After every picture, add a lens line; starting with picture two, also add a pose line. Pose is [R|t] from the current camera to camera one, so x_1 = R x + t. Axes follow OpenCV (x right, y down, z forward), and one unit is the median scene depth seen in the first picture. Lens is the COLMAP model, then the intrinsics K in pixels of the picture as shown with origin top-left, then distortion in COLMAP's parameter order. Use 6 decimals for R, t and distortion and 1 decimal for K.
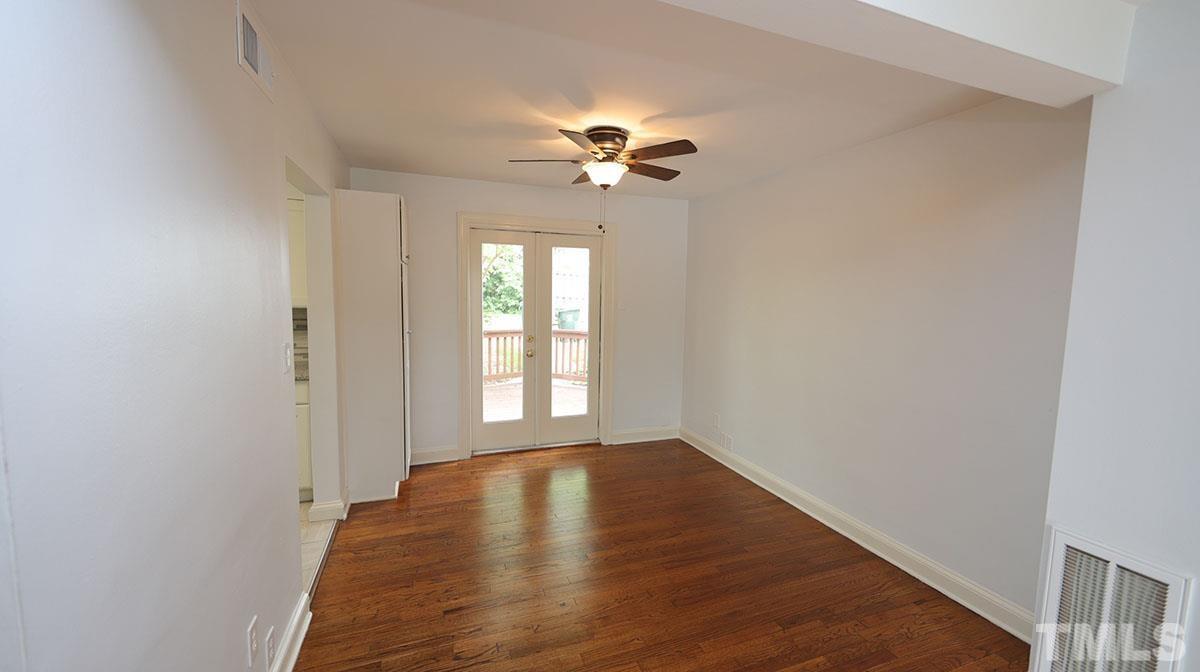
lens RADIAL K [[469.9, 0, 600.9], [0, 469.9, 338.6], [0, 0, 1]] dist [0.002872, 0.000626]
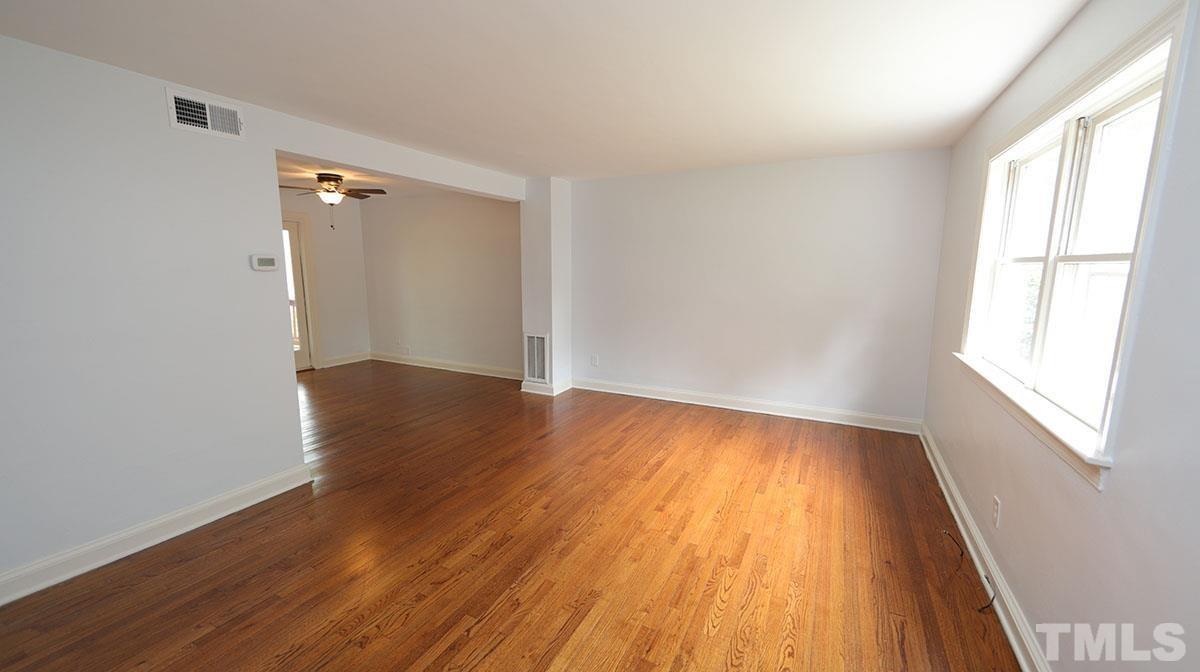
lens RADIAL K [[469.9, 0, 604.0], [0, 469.9, 338.2], [0, 0, 1]] dist [0.002872, 0.000626]
pose [[0.730884, -0.121955, 0.671517, -0.309687], [0.076712, 0.992350, 0.096727, 0.060186], [-0.678177, -0.019183, 0.734649, -0.655785]]
